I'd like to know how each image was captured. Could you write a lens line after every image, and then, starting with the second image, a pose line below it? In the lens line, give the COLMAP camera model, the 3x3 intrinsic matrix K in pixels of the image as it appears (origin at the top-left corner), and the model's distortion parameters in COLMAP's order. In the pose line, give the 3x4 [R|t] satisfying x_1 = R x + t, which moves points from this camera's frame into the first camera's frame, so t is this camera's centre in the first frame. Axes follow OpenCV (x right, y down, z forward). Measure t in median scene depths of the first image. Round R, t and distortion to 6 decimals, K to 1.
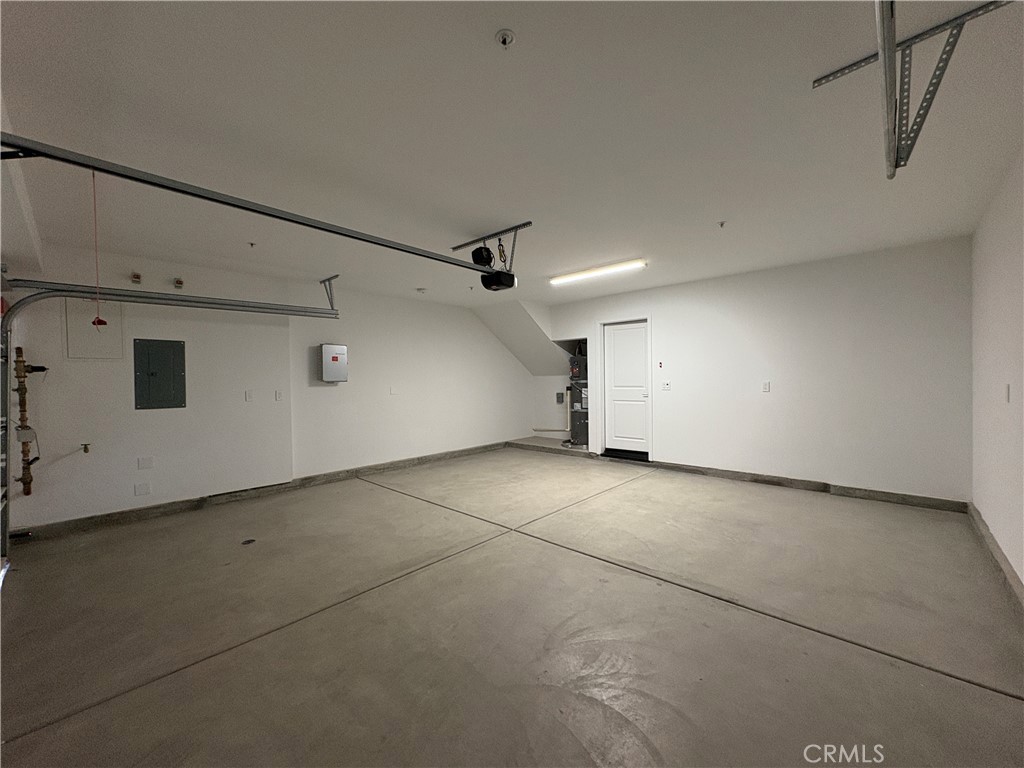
lens RADIAL K [[407.1, 0, 508.4], [0, 407.1, 382.6], [0, 0, 1]] dist [-0.001512, 0.000131]
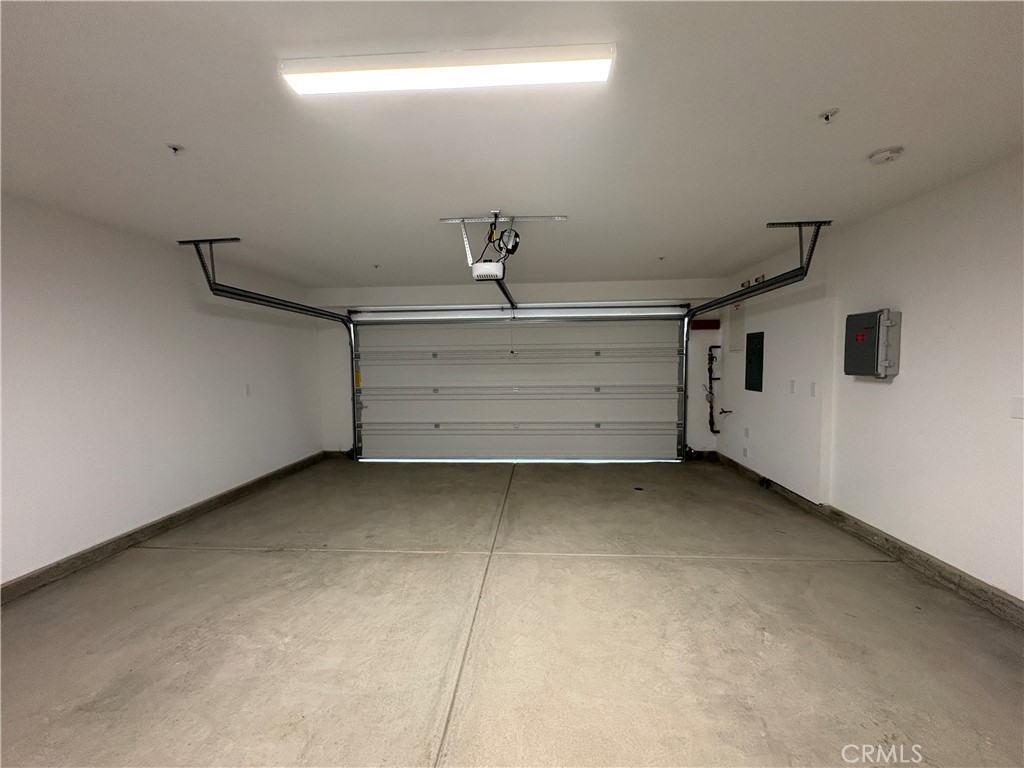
lens RADIAL K [[407.1, 0, 510.7], [0, 407.1, 386.7], [0, 0, 1]] dist [-0.001512, 0.000131]
pose [[-0.768139, 0.063201, -0.637157, 0.457369], [0.016366, 0.996729, 0.079137, -0.054013], [0.640075, 0.050361, -0.766661, 1.507193]]
